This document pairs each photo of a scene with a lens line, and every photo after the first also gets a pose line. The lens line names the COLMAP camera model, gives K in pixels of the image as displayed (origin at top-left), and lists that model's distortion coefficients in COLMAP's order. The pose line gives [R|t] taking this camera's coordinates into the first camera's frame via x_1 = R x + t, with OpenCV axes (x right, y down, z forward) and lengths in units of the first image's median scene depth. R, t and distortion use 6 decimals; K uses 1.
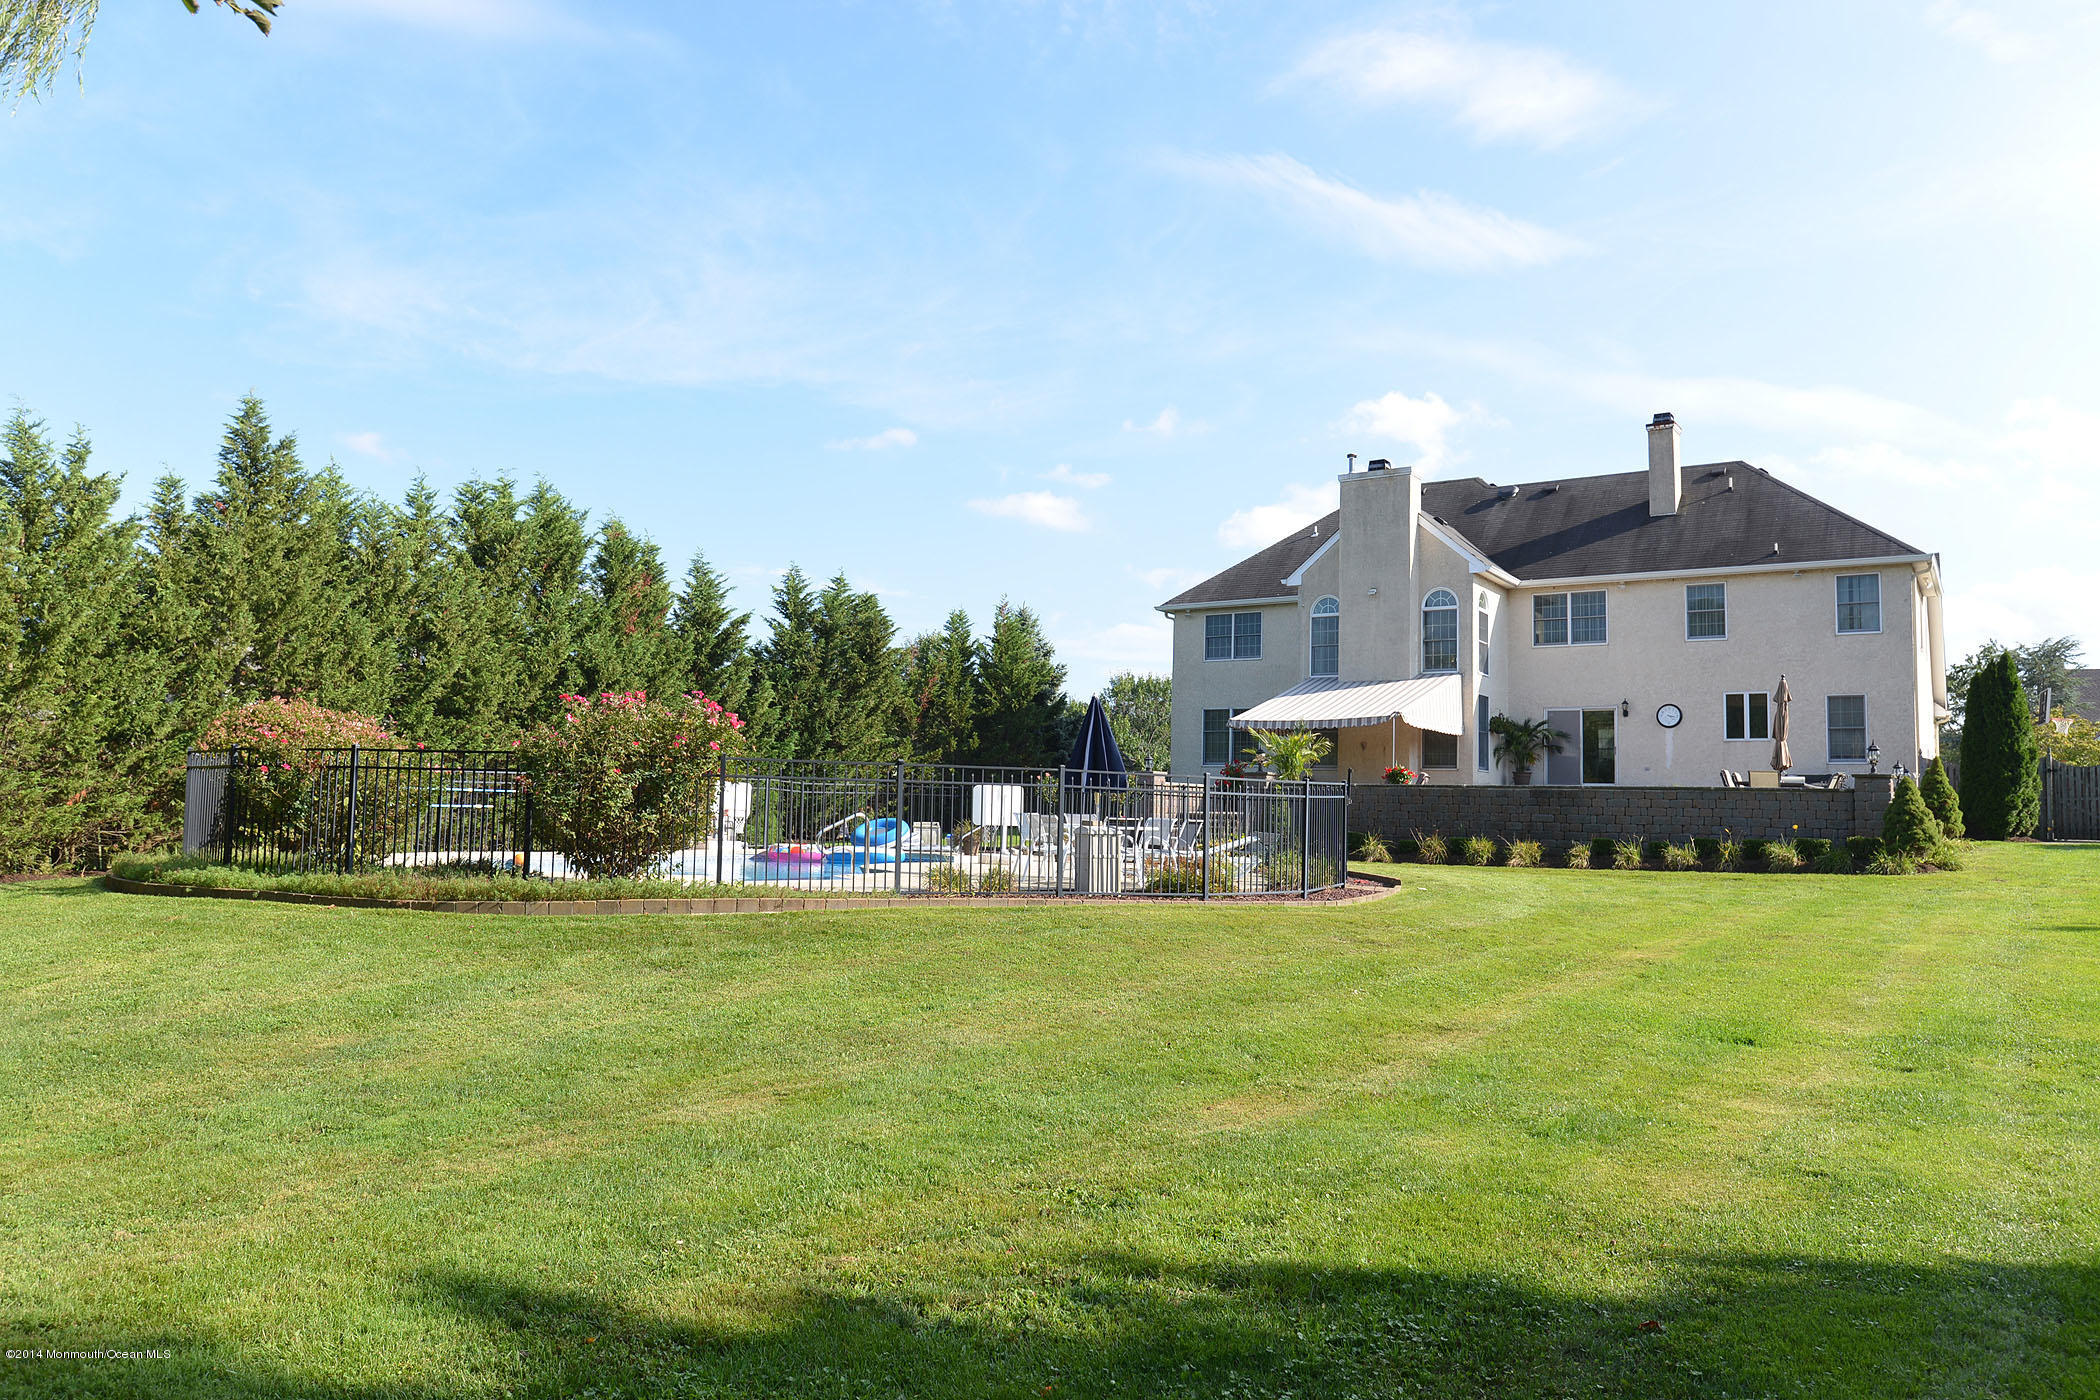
lens RADIAL K [[1418.7, 0, 1050.0], [0, 1418.7, 700.0], [0, 0, 1]] dist [-0.005660, -0.009939]
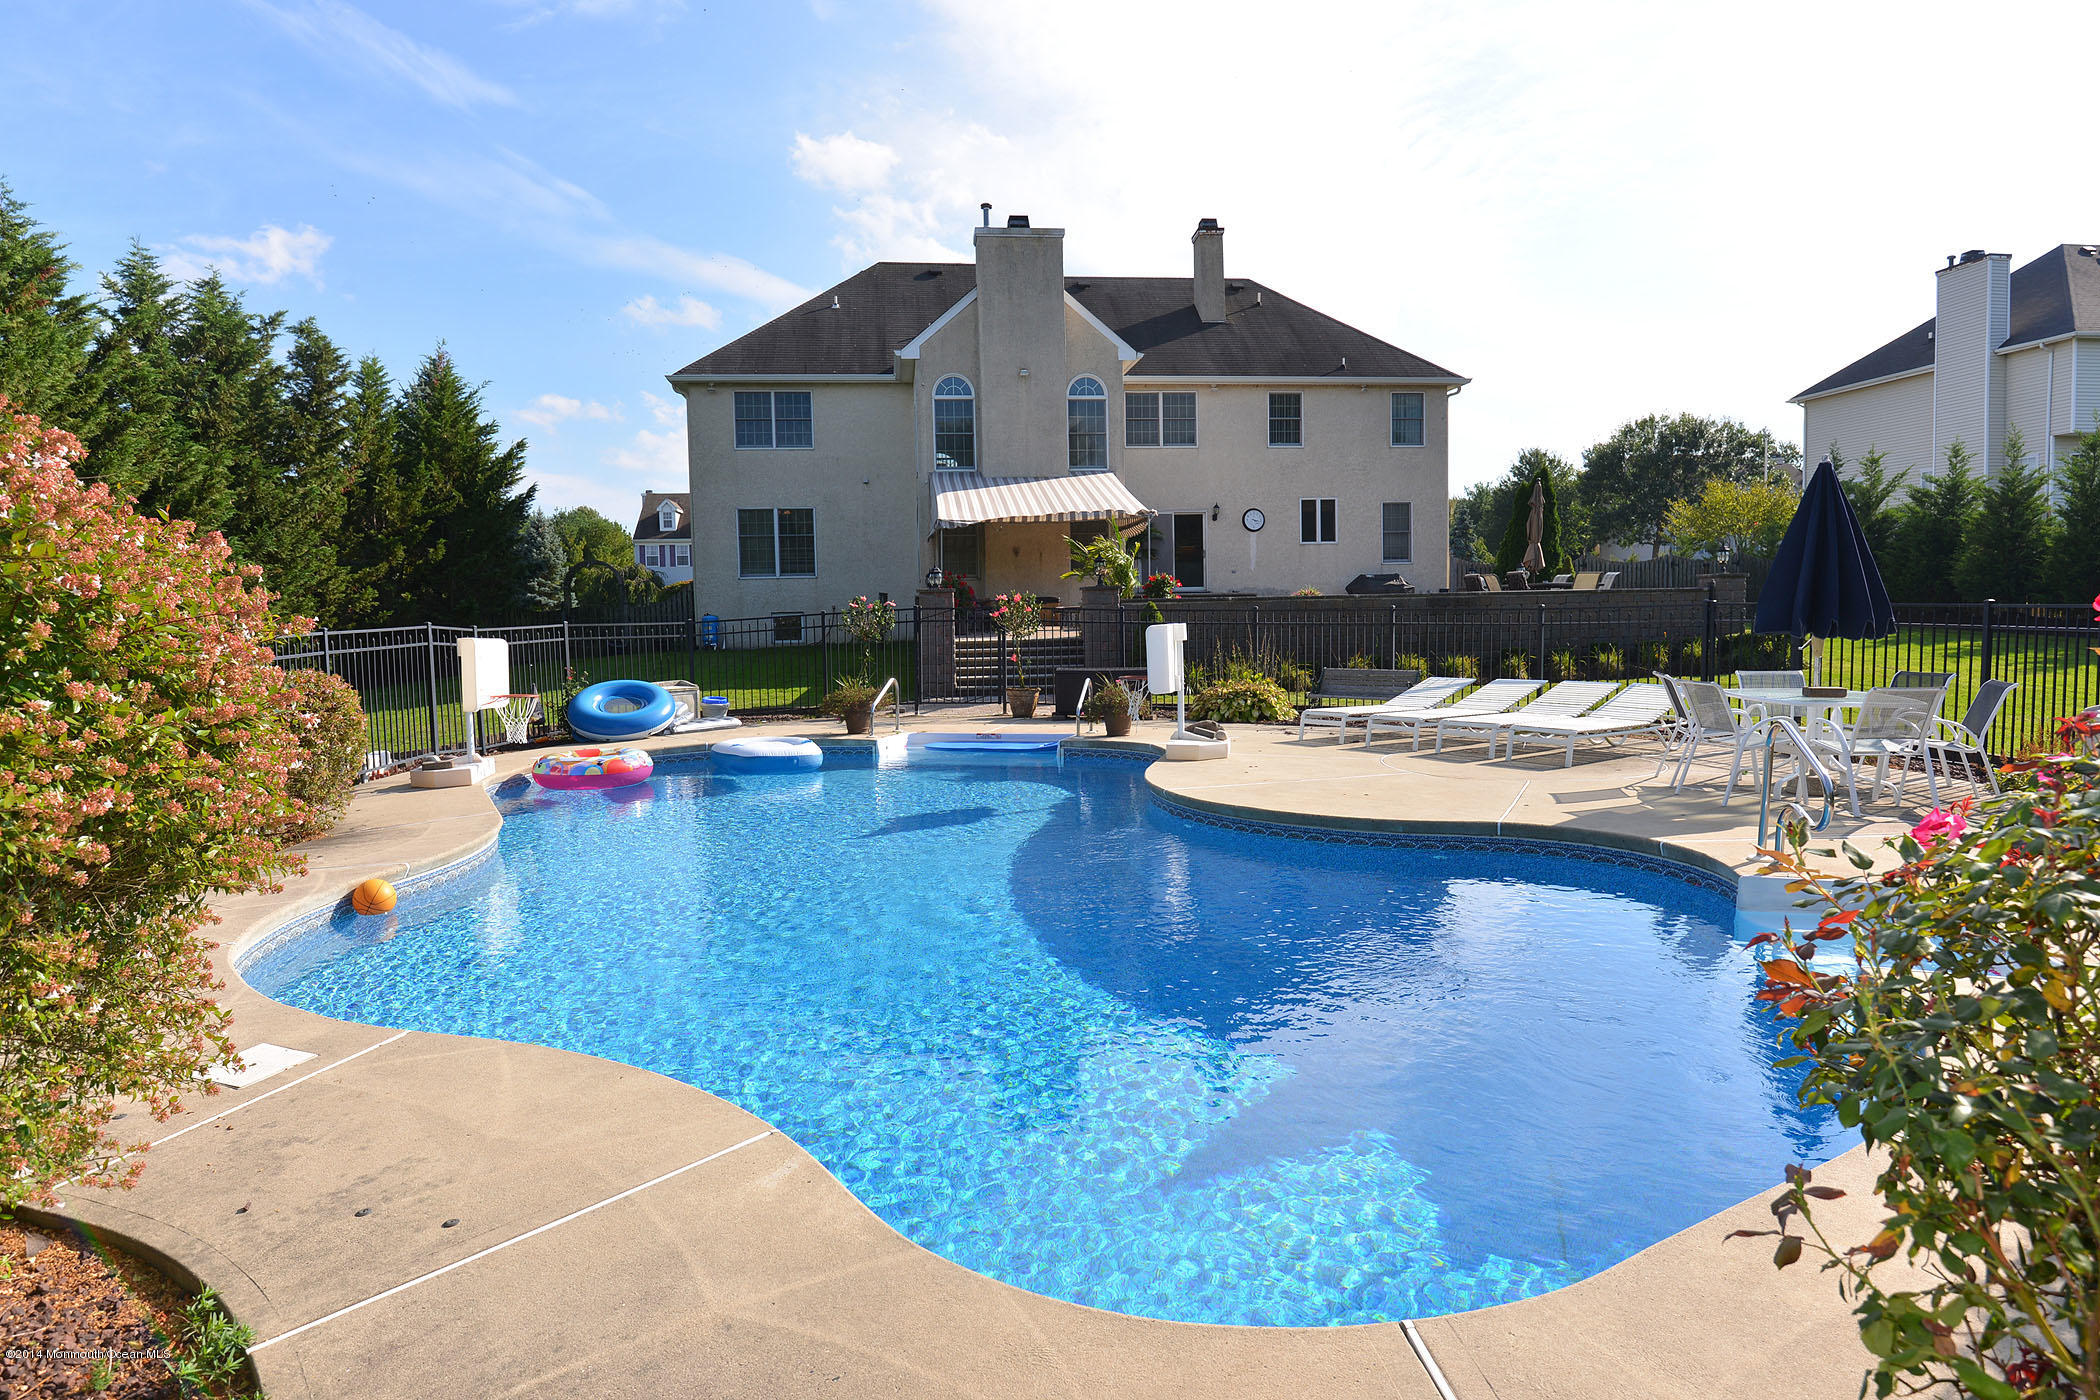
lens RADIAL K [[1187.7, 0, 1047.7], [0, 1187.7, 693.3], [0, 0, 1]] dist [-0.003380, -0.001830]
pose [[0.765056, -0.084995, 0.638330, -0.237149], [-0.013387, 0.988938, 0.147724, 0.009826], [-0.643825, -0.121563, 0.755455, 0.412193]]
